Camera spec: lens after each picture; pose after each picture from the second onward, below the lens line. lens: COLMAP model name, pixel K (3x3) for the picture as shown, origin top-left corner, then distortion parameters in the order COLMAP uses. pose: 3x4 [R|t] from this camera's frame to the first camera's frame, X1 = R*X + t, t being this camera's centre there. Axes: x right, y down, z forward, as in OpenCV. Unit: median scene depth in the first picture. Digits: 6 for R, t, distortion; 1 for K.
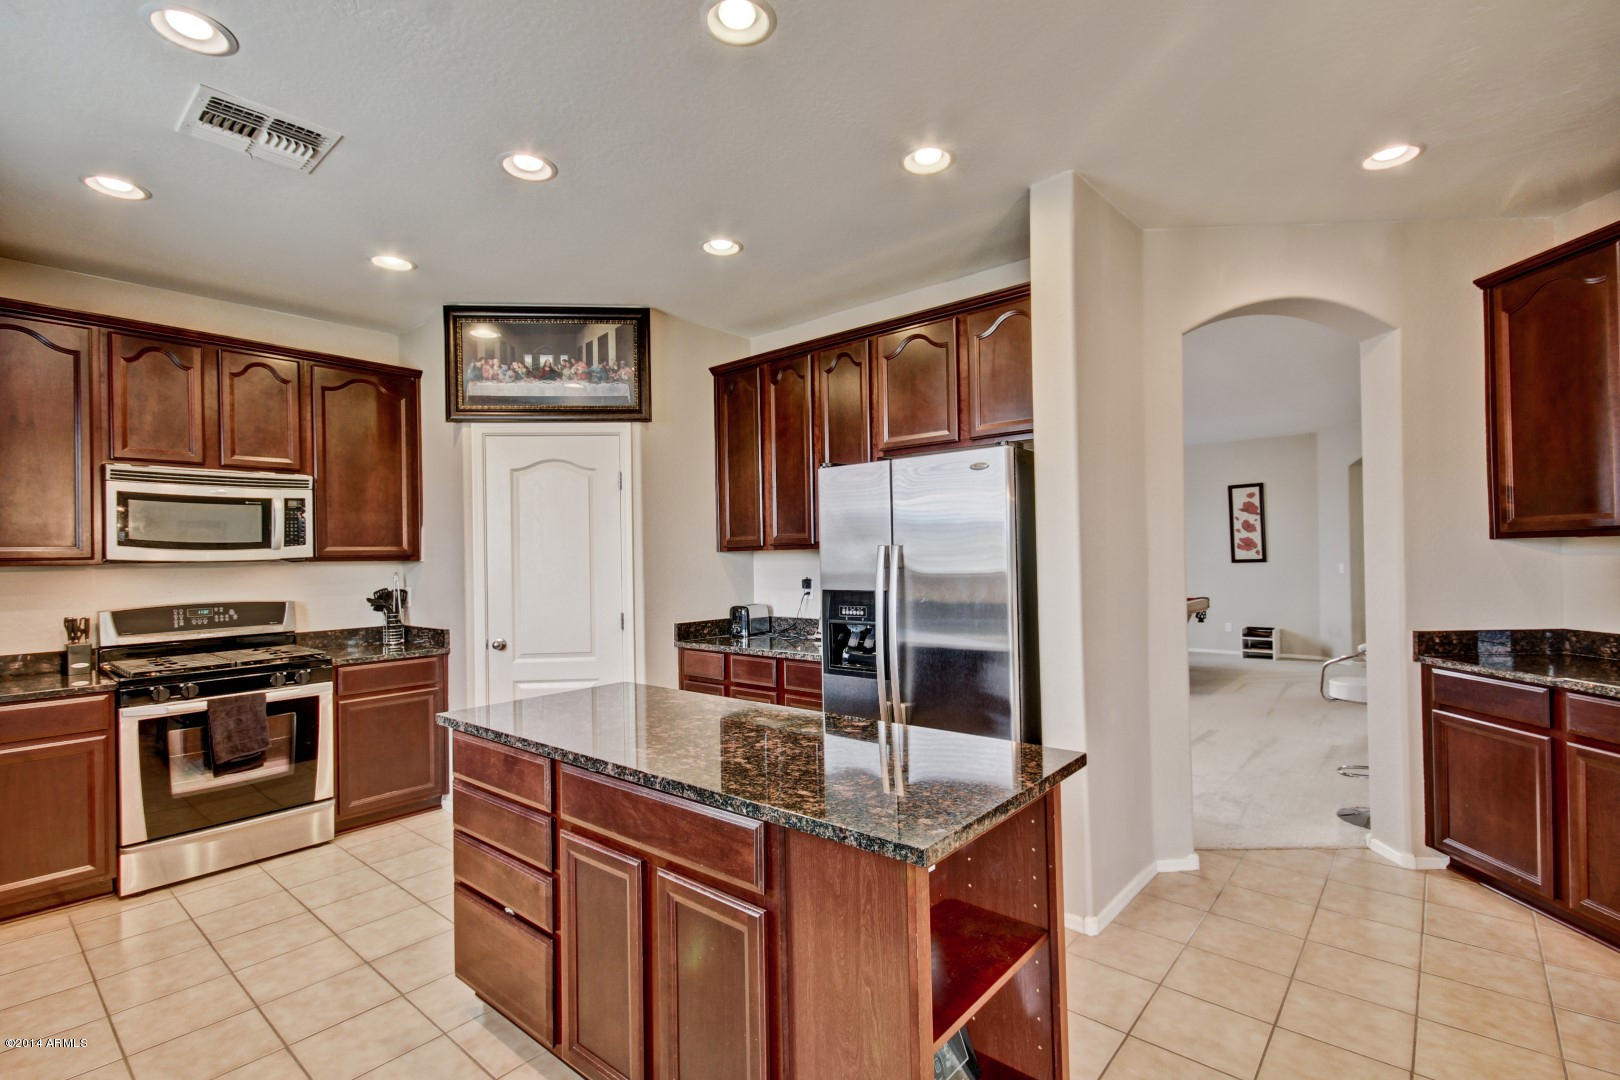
lens RADIAL K [[737.8, 0, 818.0], [0, 737.8, 546.8], [0, 0, 1]] dist [0.002169, -0.000514]
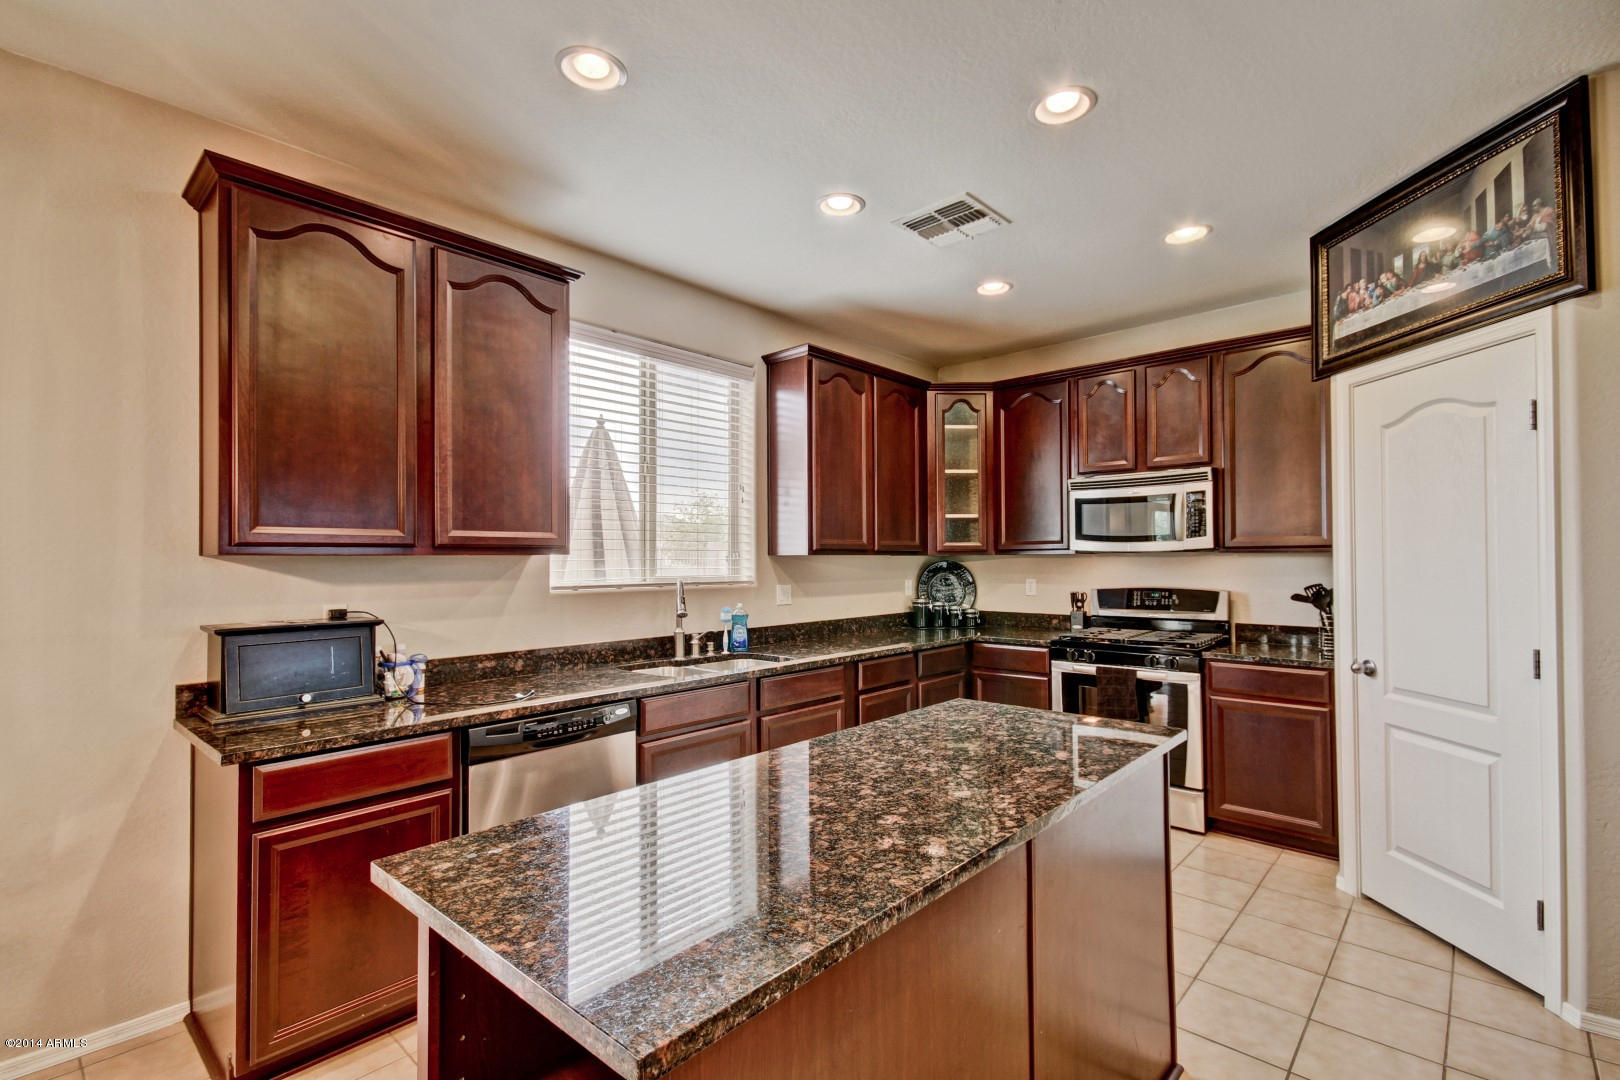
lens RADIAL K [[737.8, 0, 818.3], [0, 737.8, 548.0], [0, 0, 1]] dist [0.002169, -0.000514]
pose [[-0.038517, 0.003841, -0.999251, 0.341391], [0.014732, 0.999886, 0.003275, 0.002603], [0.999149, -0.014595, -0.038569, 0.512529]]
